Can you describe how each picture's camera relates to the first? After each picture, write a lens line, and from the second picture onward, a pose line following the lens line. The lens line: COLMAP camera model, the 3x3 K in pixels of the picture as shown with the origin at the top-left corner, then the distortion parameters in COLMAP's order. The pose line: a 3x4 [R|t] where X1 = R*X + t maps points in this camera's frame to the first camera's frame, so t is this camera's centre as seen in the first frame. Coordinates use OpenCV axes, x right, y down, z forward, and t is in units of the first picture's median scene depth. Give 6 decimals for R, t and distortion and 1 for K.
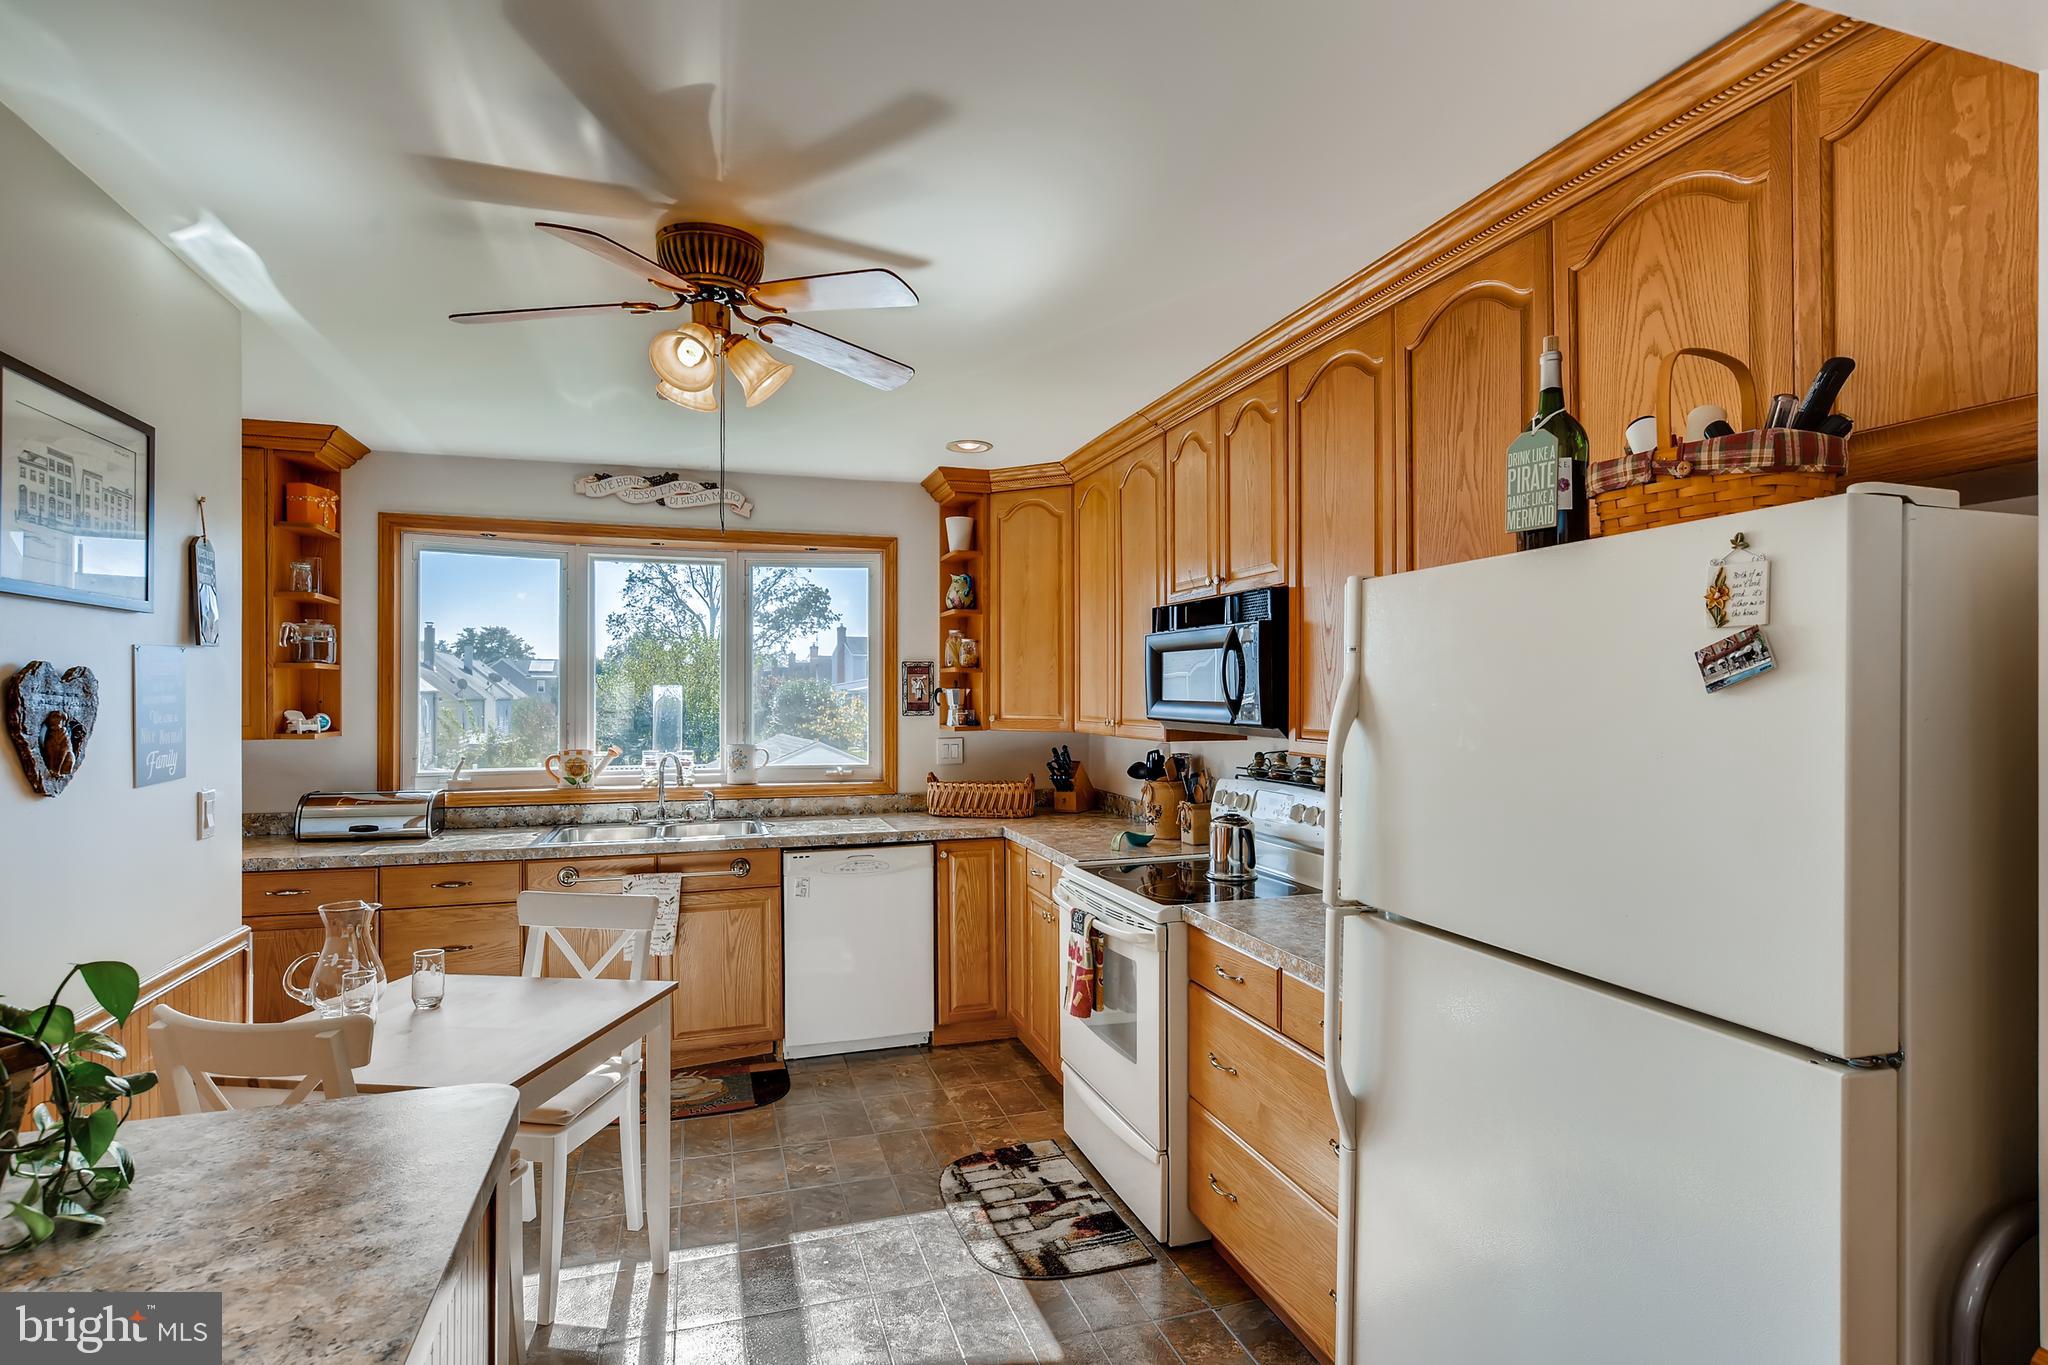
lens RADIAL K [[1017.8, 0, 1018.5], [0, 1017.8, 680.5], [0, 0, 1]] dist [-0.006673, -0.000703]
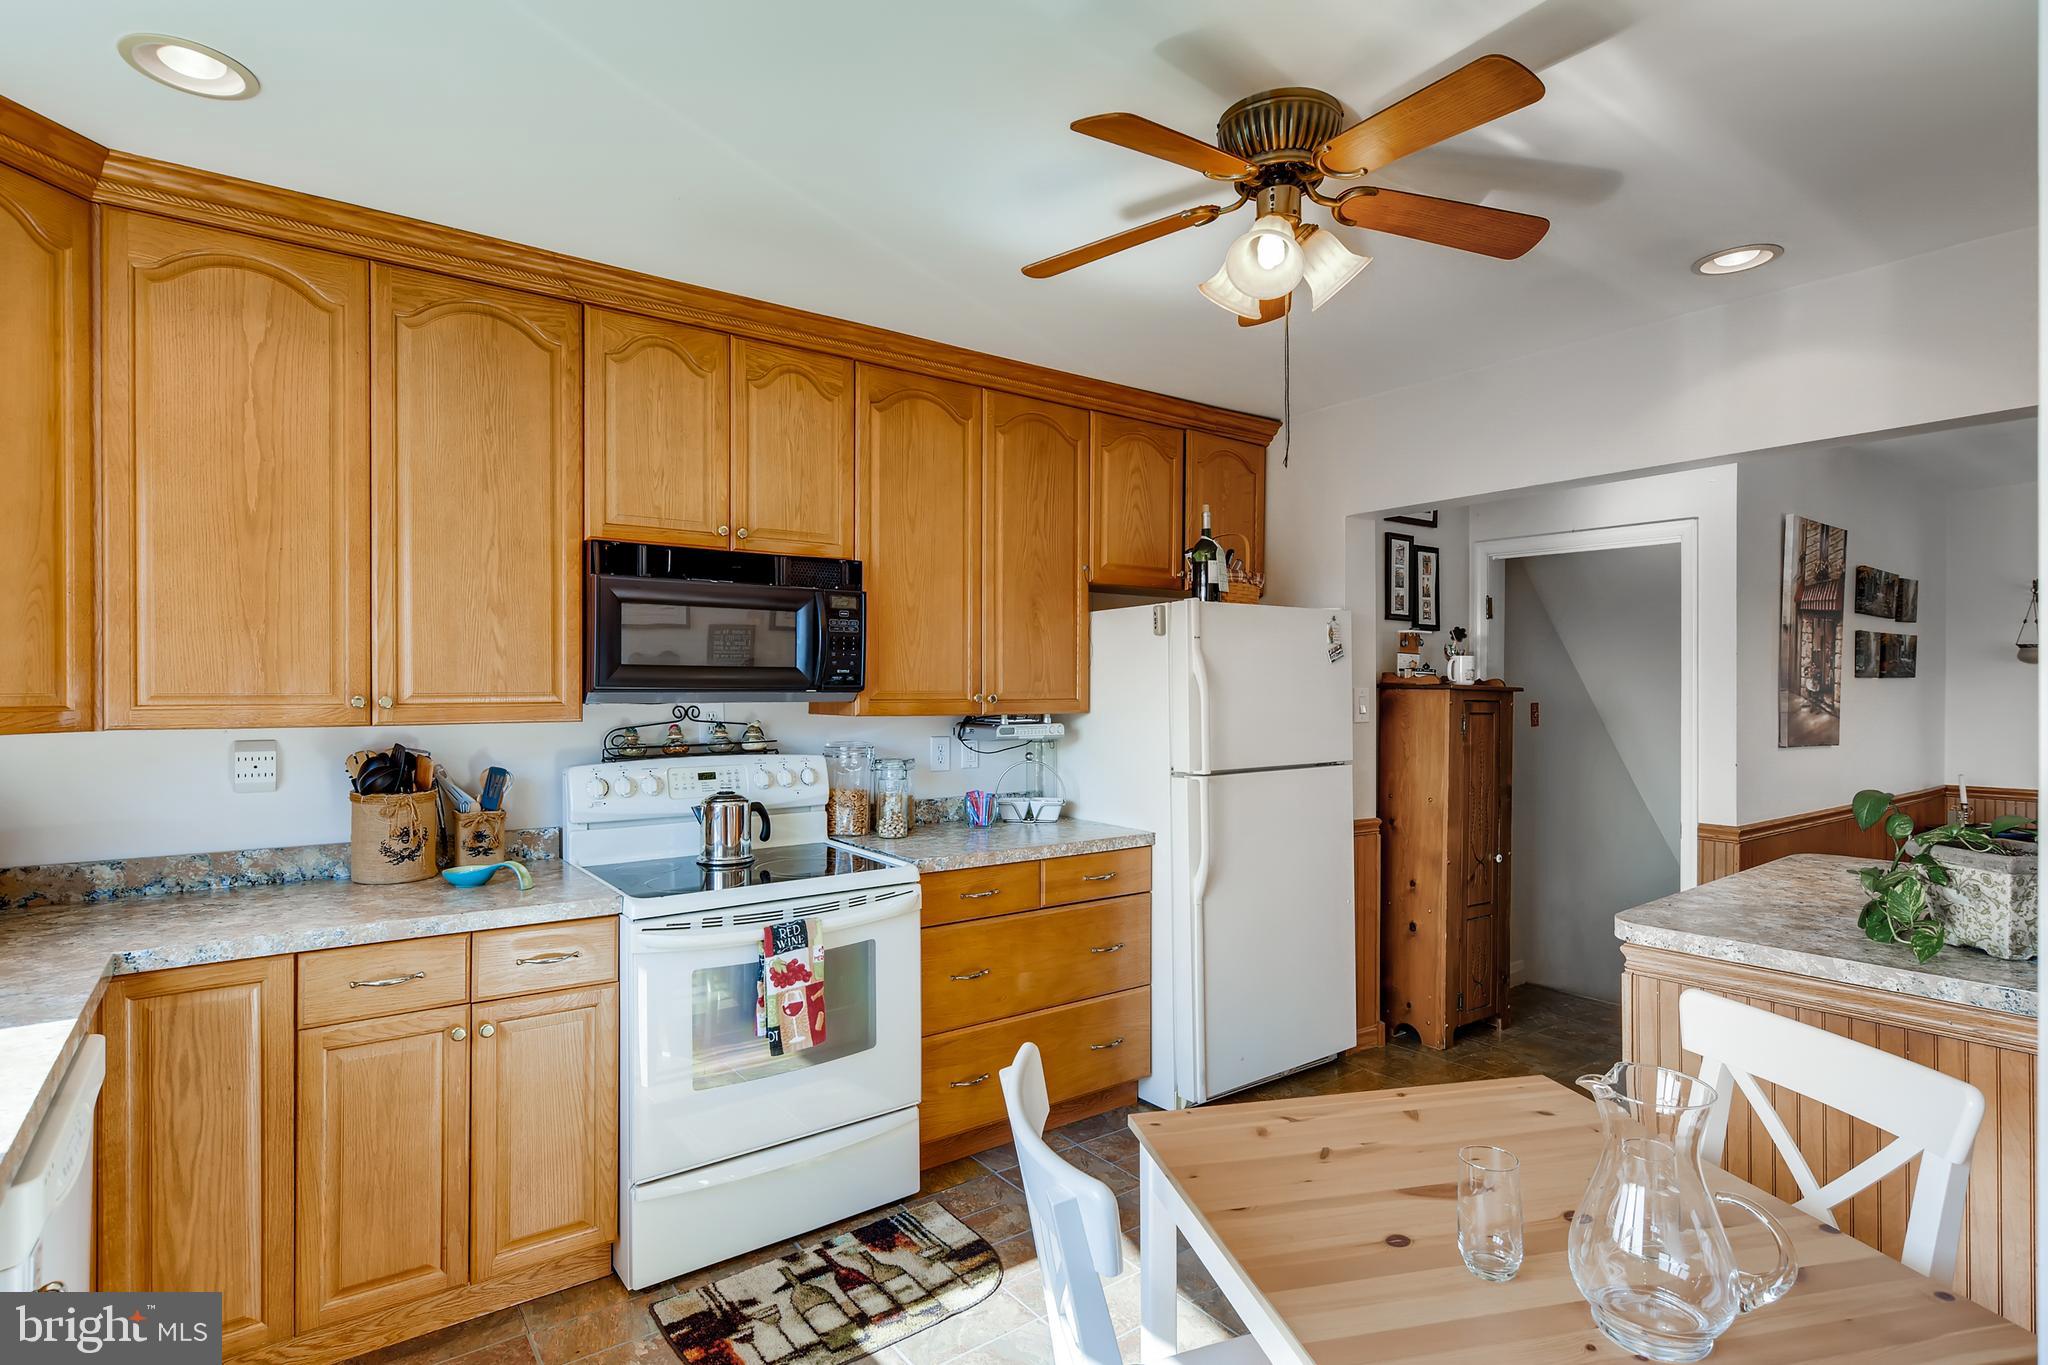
lens RADIAL K [[1017.8, 0, 1014.7], [0, 1017.8, 692.3], [0, 0, 1]] dist [-0.006673, -0.000703]
pose [[-0.316245, -0.004380, 0.948667, -0.798913], [-0.009549, 0.999953, 0.001433, 0.041319], [-0.948629, -0.008606, -0.316272, 1.142107]]
